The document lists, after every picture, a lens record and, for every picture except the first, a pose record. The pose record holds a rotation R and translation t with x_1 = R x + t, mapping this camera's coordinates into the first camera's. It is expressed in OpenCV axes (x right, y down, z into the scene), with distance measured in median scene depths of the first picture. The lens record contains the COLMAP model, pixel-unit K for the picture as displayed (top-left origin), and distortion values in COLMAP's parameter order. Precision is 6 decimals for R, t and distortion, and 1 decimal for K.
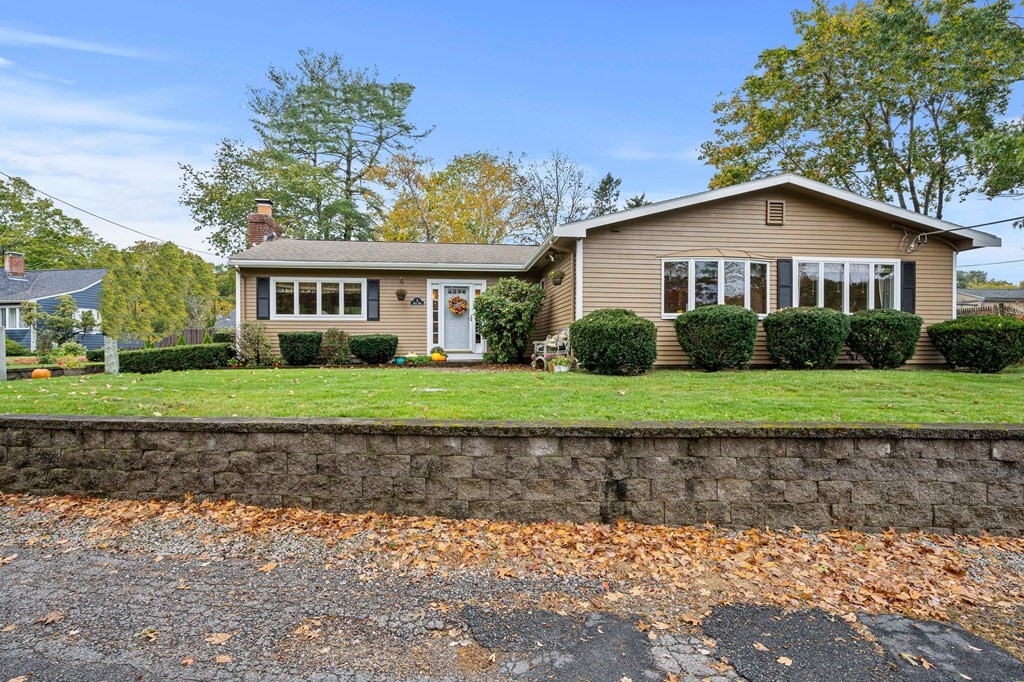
lens RADIAL K [[499.0, 0, 509.5], [0, 499.0, 350.7], [0, 0, 1]] dist [0.003917, 0.000602]
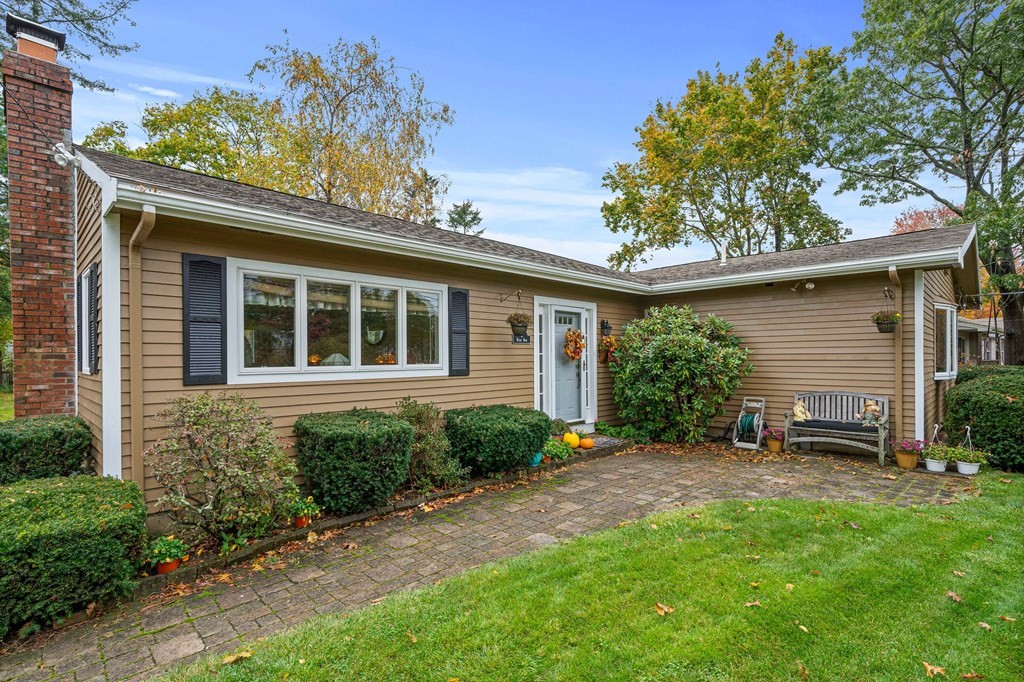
lens RADIAL K [[492.7, 0, 513.3], [0, 492.7, 357.6], [0, 0, 1]] dist [-0.000711, 0.000135]
pose [[0.775311, -0.004755, 0.631561, -0.540086], [0.008059, 0.999965, -0.002366, -0.077723], [-0.631528, 0.006924, 0.775322, 0.620036]]
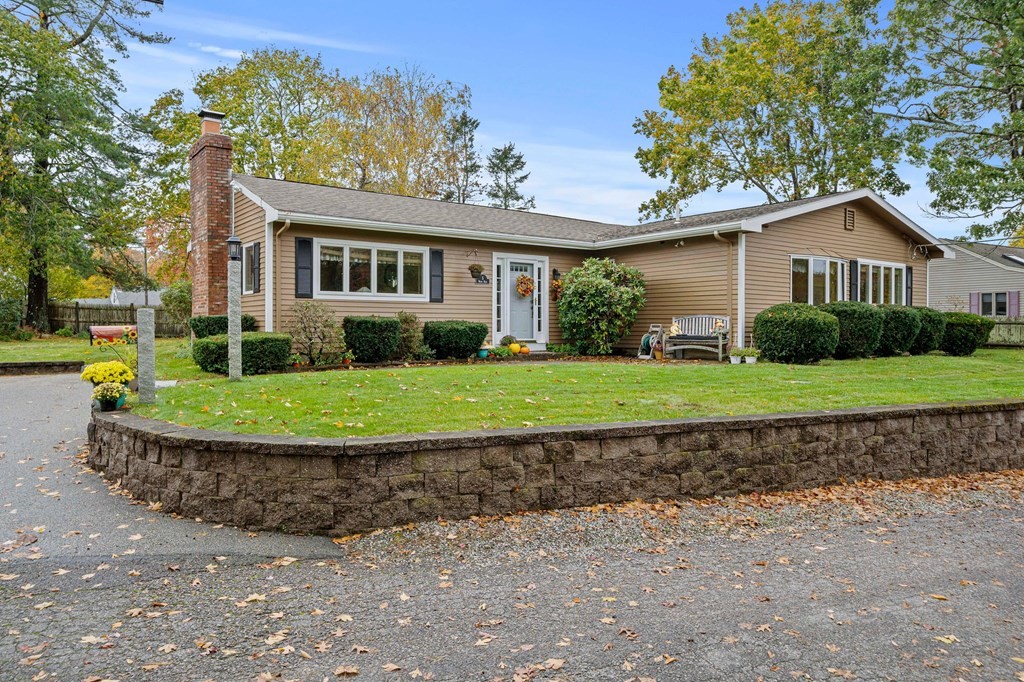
lens RADIAL K [[703.1, 0, 510.0], [0, 703.1, 329.0], [0, 0, 1]] dist [0.001133, 0.000424]
pose [[0.864968, 0.002348, 0.501822, -0.737678], [-0.000391, 0.999992, -0.004005, -0.014839], [-0.501827, 0.003268, 0.864962, 0.000745]]
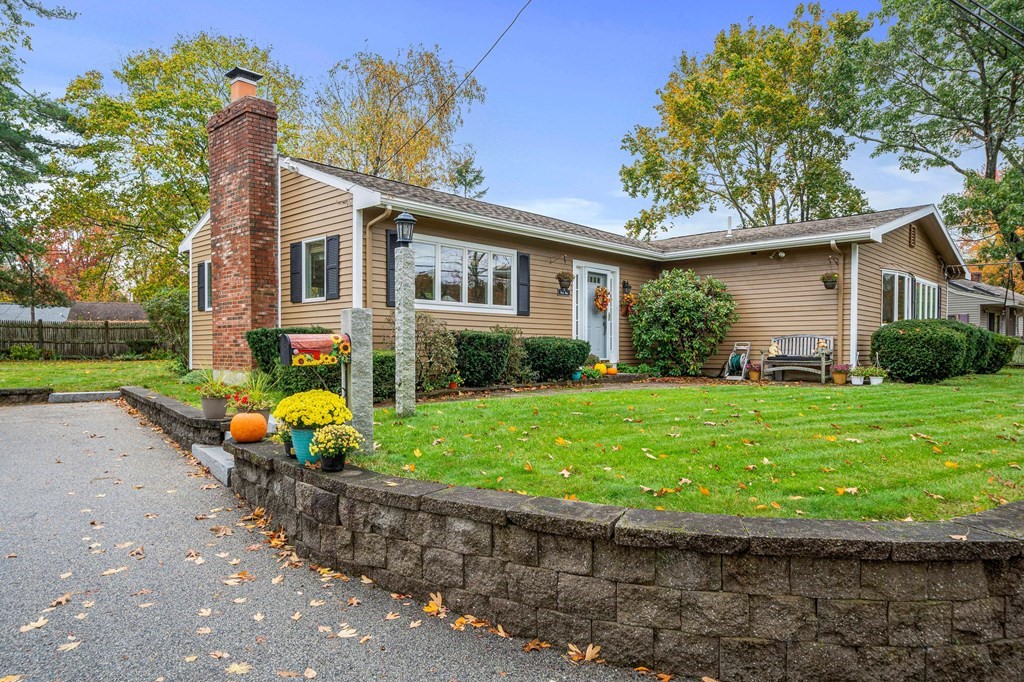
lens RADIAL K [[668.0, 0, 509.0], [0, 668.0, 364.7], [0, 0, 1]] dist [0.002781, 0.002090]
pose [[0.760622, -0.010279, 0.649114, -0.883045], [0.000177, 0.999878, 0.015626, -0.009130], [-0.649195, -0.011771, 0.760531, 0.345939]]
